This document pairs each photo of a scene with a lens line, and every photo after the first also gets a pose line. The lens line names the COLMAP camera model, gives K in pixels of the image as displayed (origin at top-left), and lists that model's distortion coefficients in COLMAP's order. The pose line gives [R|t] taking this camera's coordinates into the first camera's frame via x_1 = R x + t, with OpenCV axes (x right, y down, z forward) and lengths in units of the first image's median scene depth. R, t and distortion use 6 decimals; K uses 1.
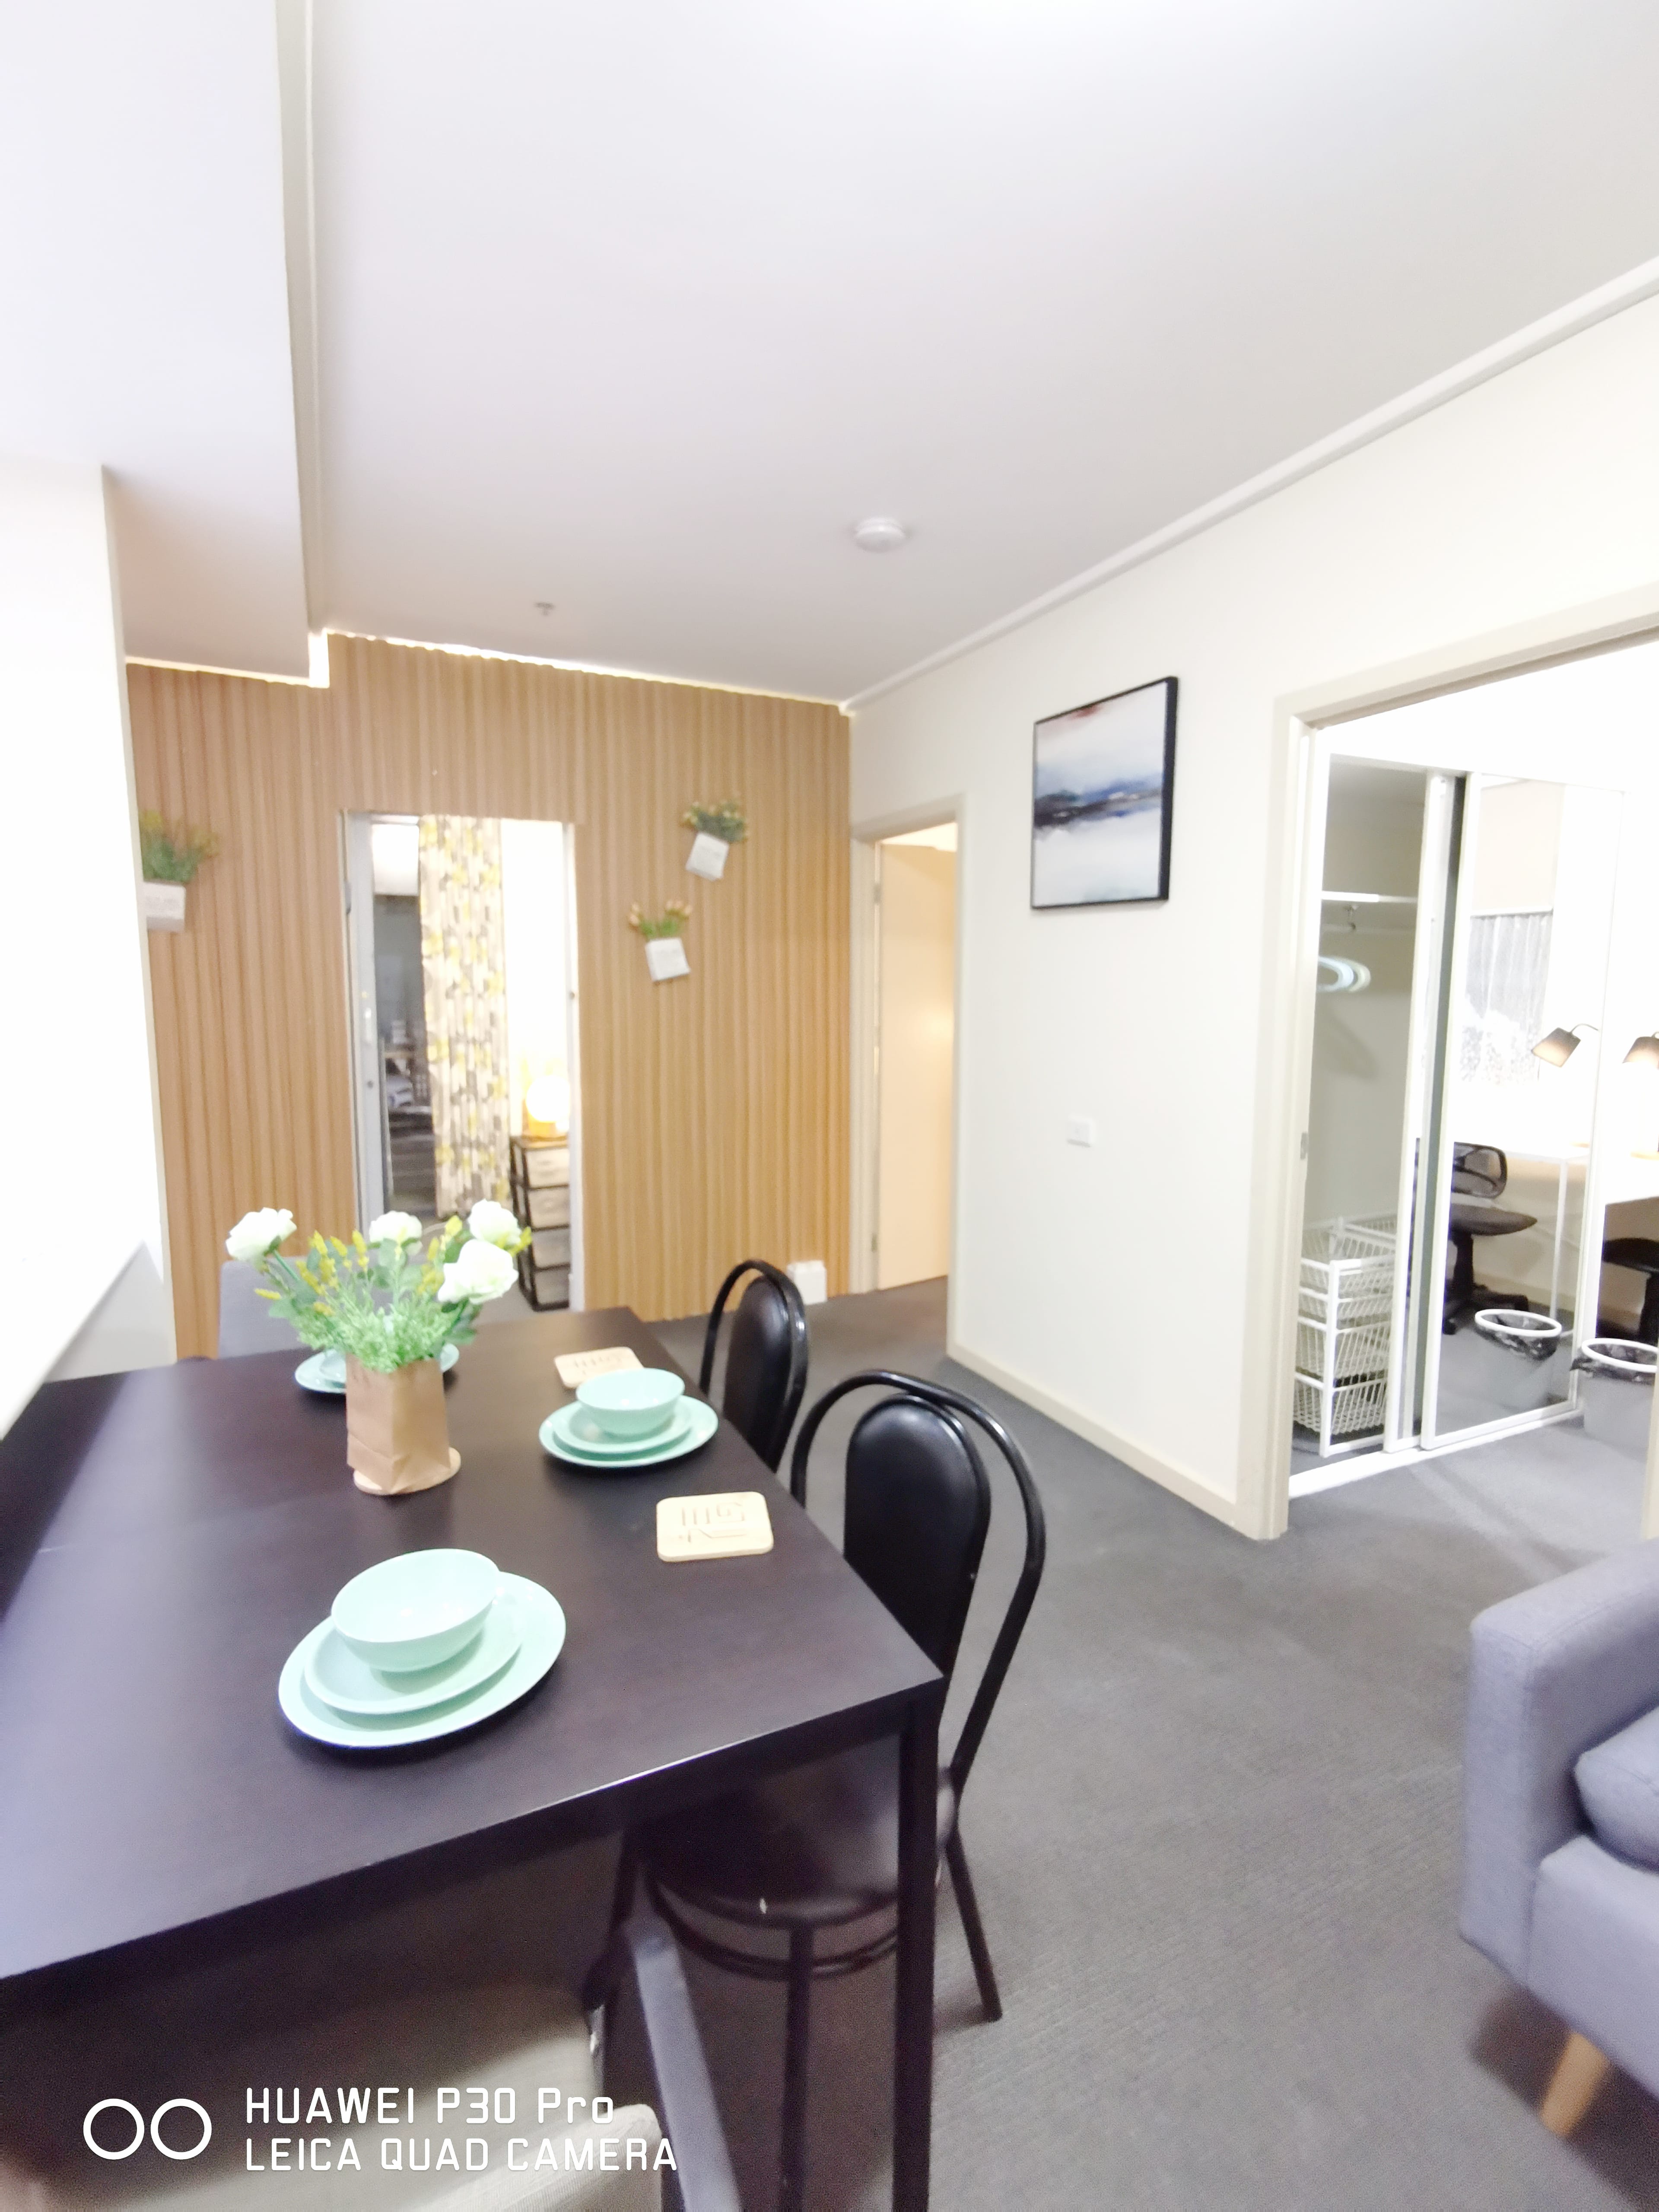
lens RADIAL K [[1027.1, 0, 830.1], [0, 1027.1, 1097.3], [0, 0, 1]] dist [0.006222, 0.001843]
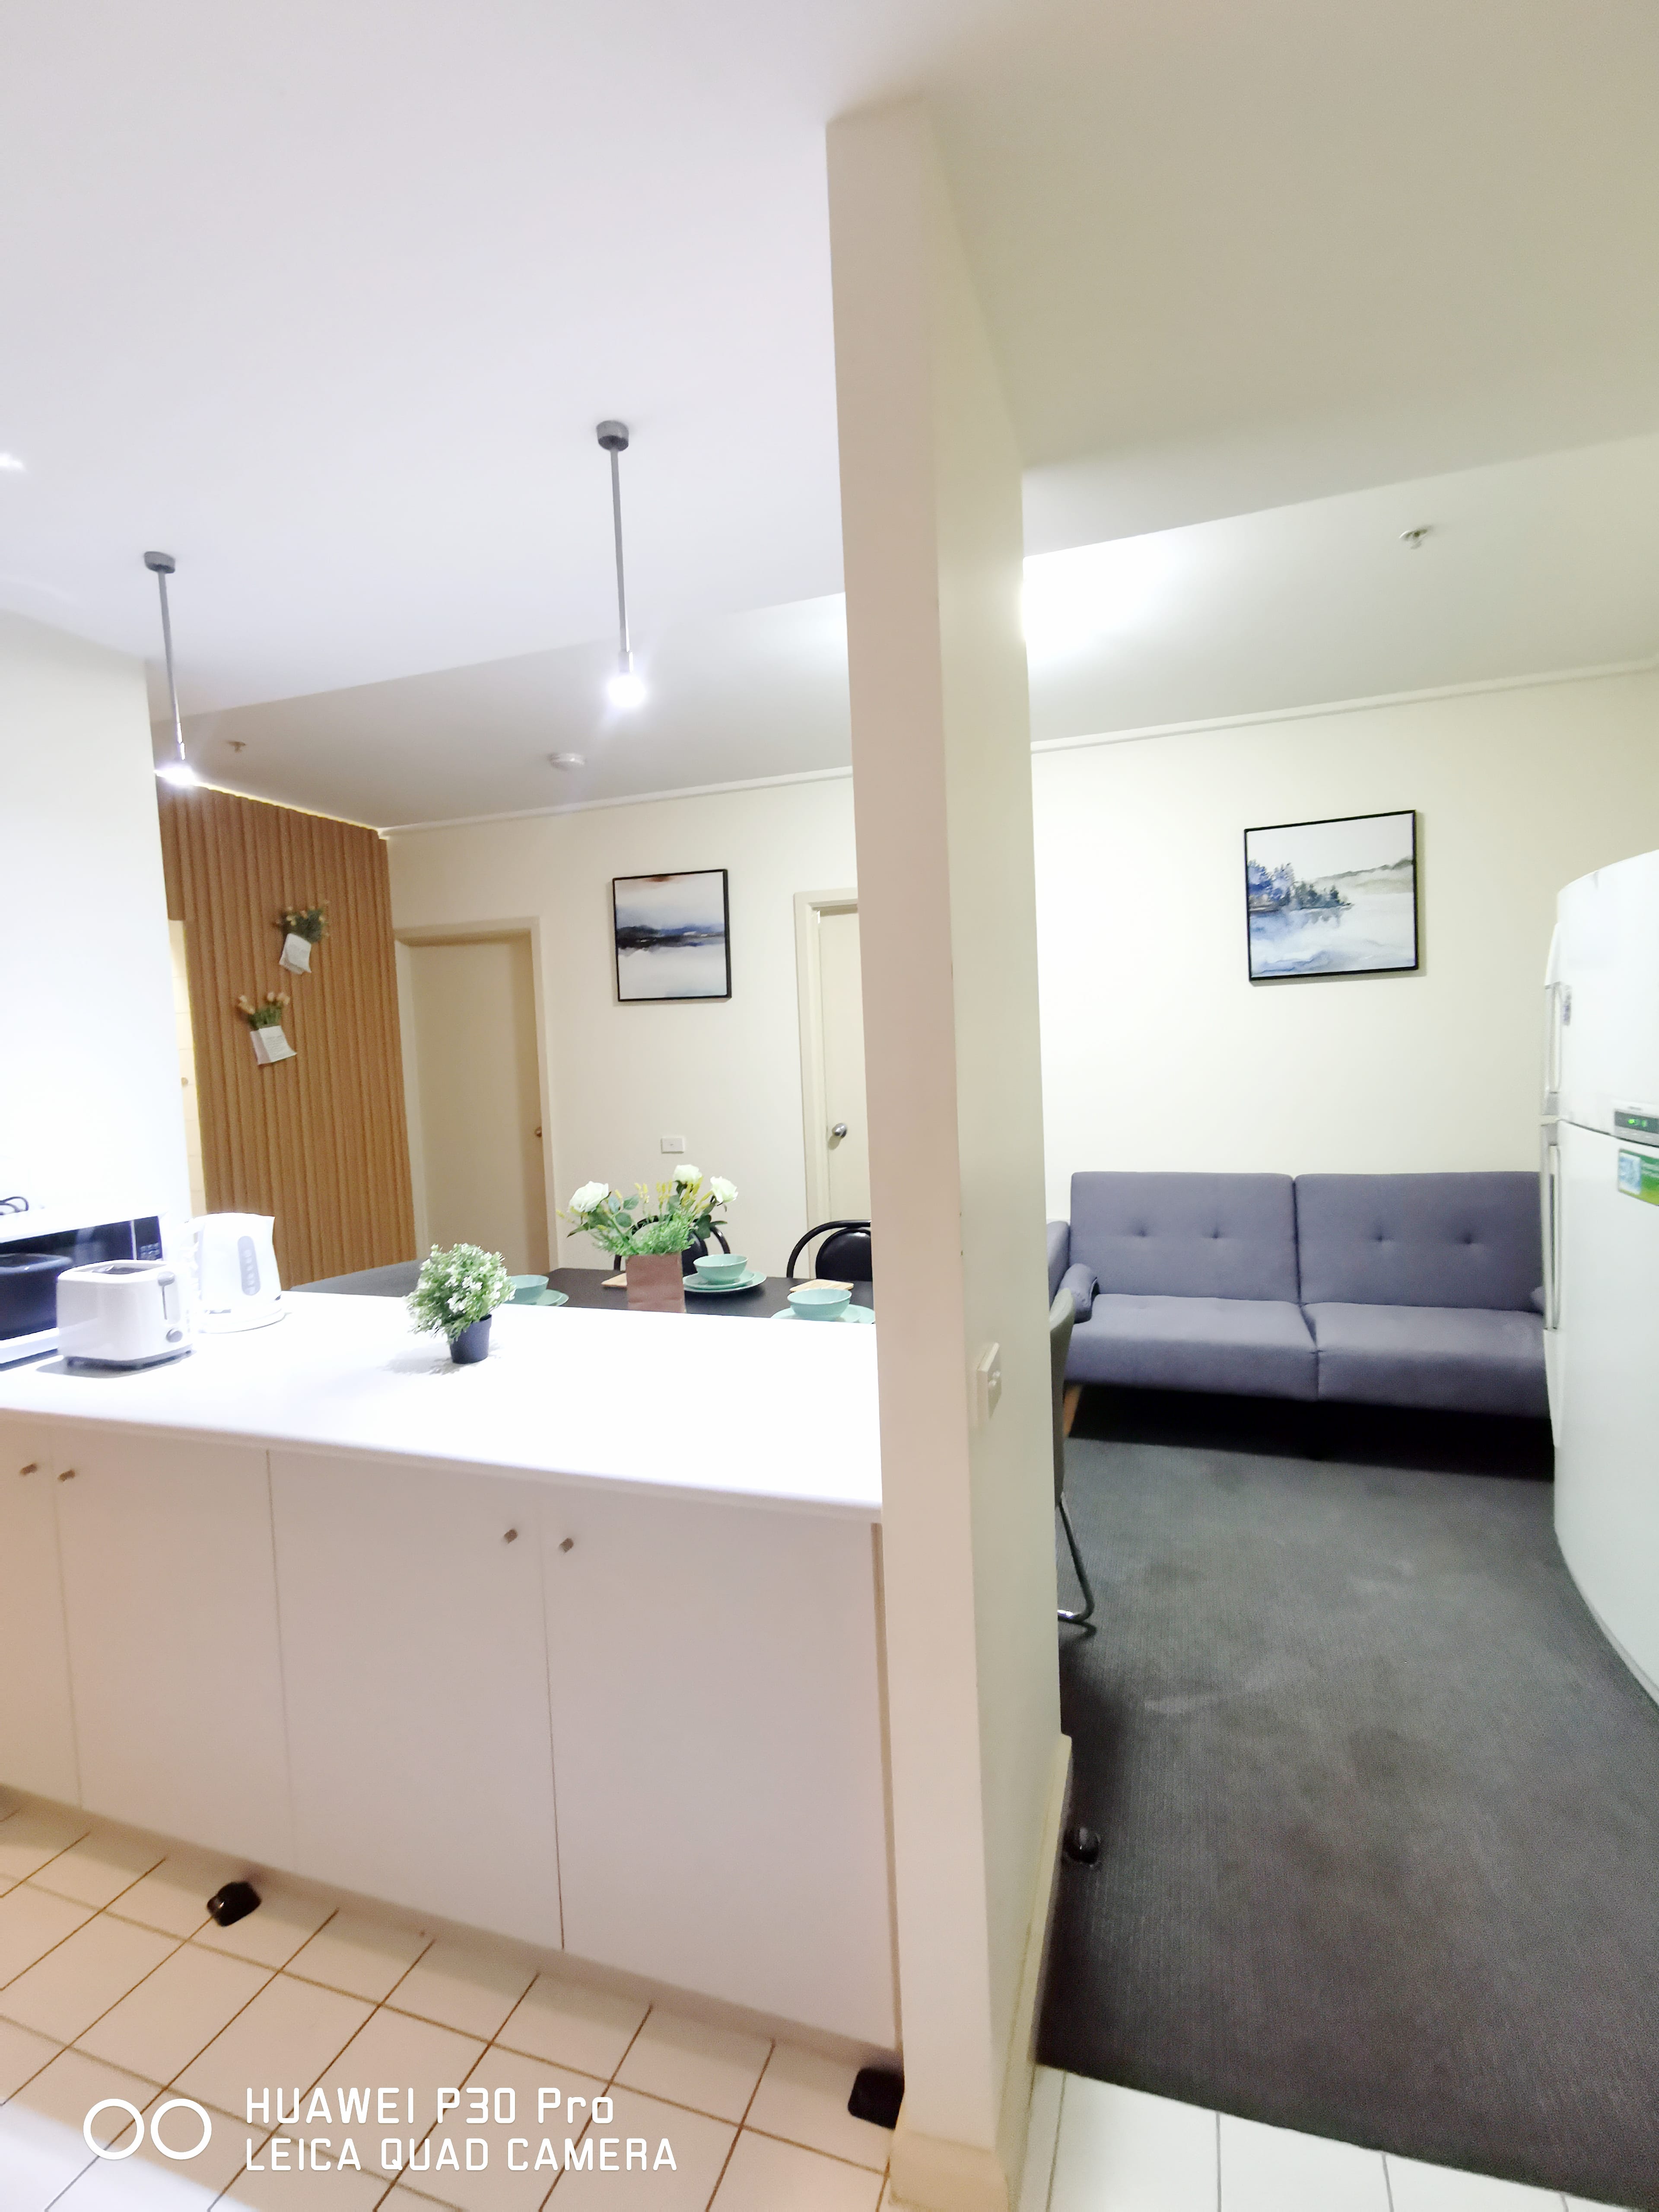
lens RADIAL K [[1010.8, 0, 829.5], [0, 1010.8, 1106.0], [0, 0, 1]] dist [0.001999, 0.001351]
pose [[0.701022, -0.076703, 0.709002, -0.682906], [0.121834, 0.992464, -0.013093, 0.024059], [-0.702655, 0.095559, 0.705085, -0.242619]]
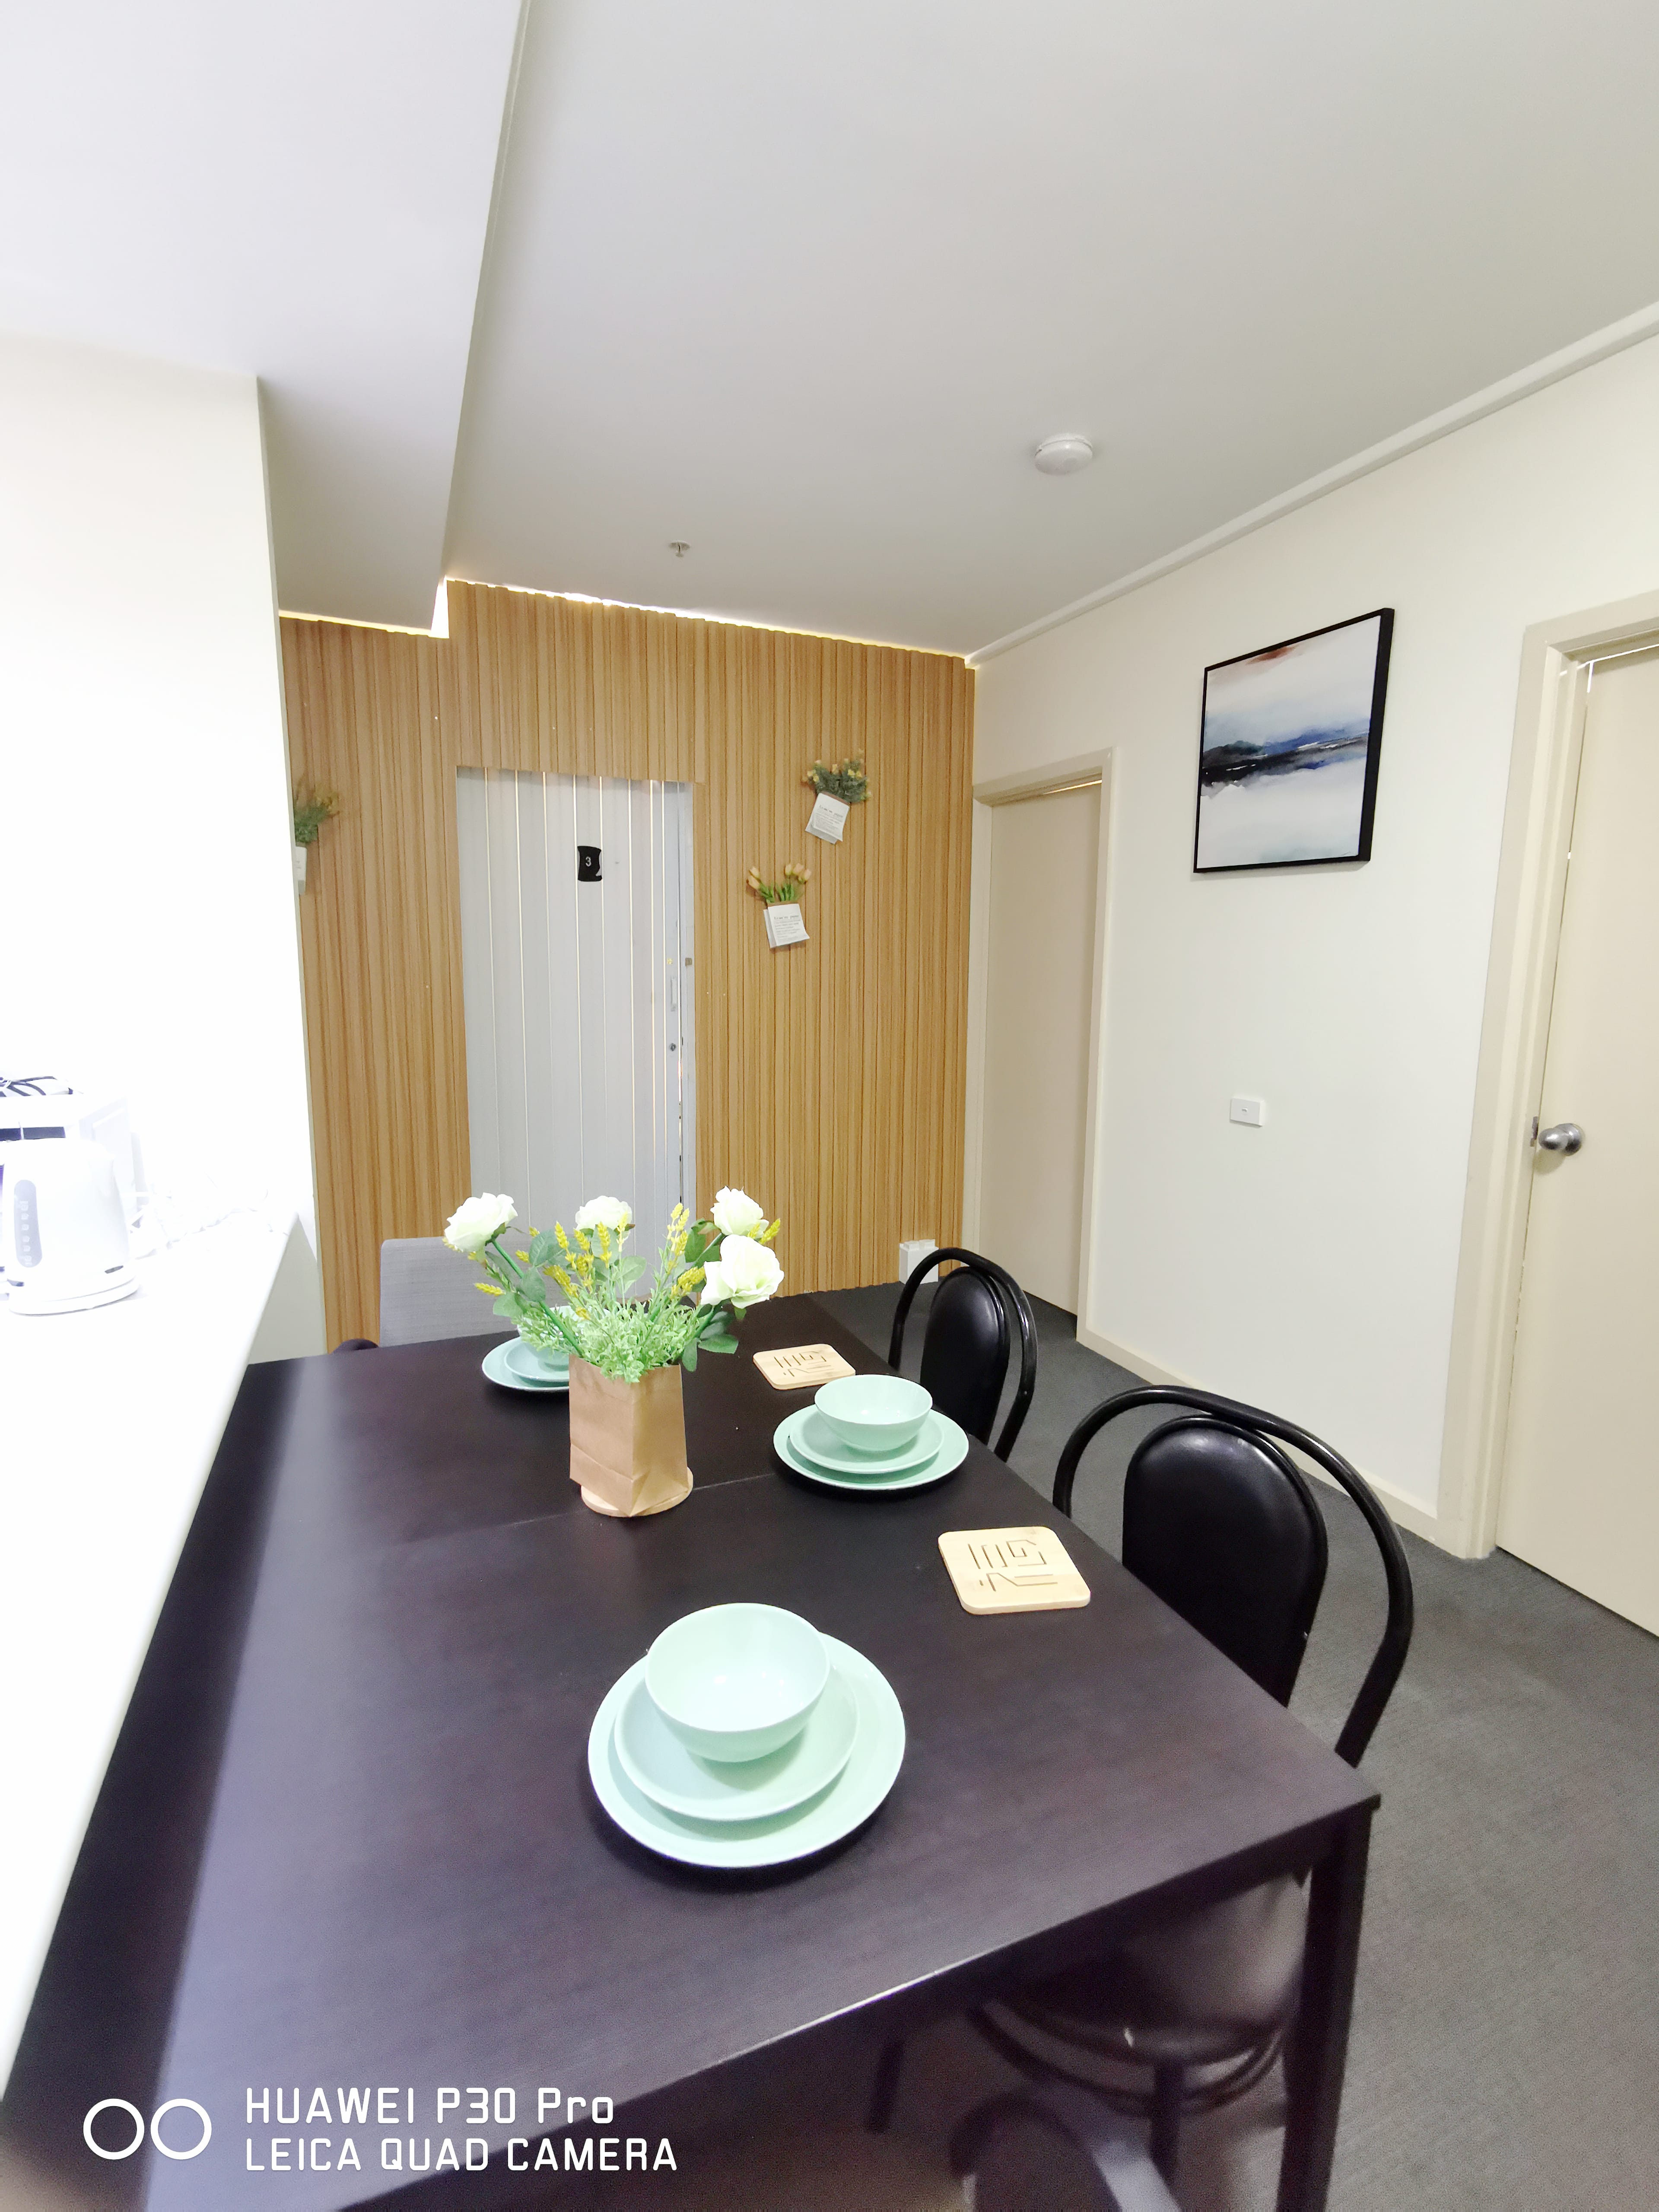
lens RADIAL K [[1010.8, 0, 829.5], [0, 1010.8, 1106.0], [0, 0, 1]] dist [0.001999, 0.001351]
pose [[0.998992, 0.012881, -0.042992, -0.098886], [-0.011296, 0.999255, 0.036908, -0.001129], [0.043435, -0.036385, 0.998393, 0.066492]]
